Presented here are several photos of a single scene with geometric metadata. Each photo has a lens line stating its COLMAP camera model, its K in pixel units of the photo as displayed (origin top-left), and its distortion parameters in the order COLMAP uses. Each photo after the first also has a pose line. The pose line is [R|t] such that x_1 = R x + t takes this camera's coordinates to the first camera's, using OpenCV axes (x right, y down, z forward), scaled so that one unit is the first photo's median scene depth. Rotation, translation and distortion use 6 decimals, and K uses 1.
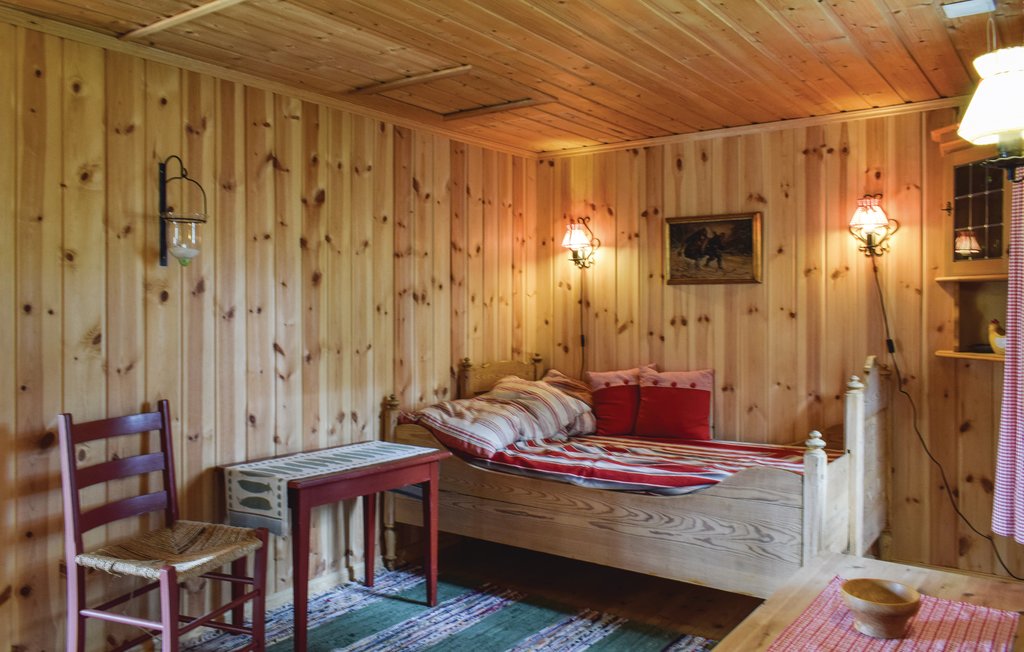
lens RADIAL K [[807.0, 0, 499.0], [0, 807.0, 313.0], [0, 0, 1]] dist [0.004918, -0.045010]
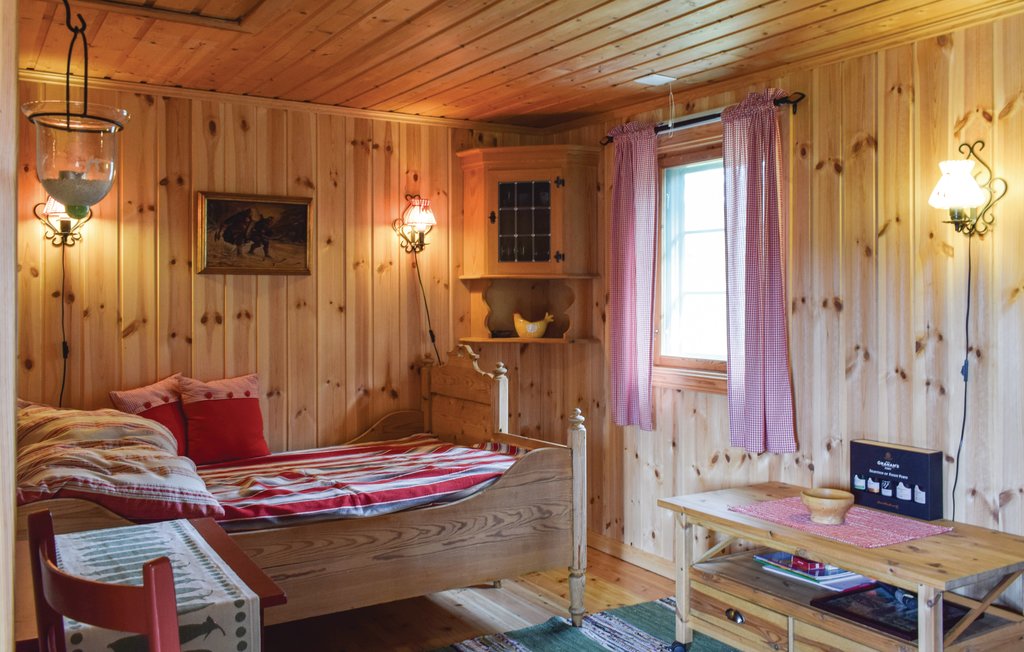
lens RADIAL K [[907.0, 0, 513.0], [0, 907.0, 293.3], [0, 0, 1]] dist [0.005579, -0.002584]
pose [[0.375766, 0.003736, 0.926707, -0.548294], [0.009274, 0.999927, -0.007792, -0.005645], [-0.926668, 0.011522, 0.375704, 0.390758]]
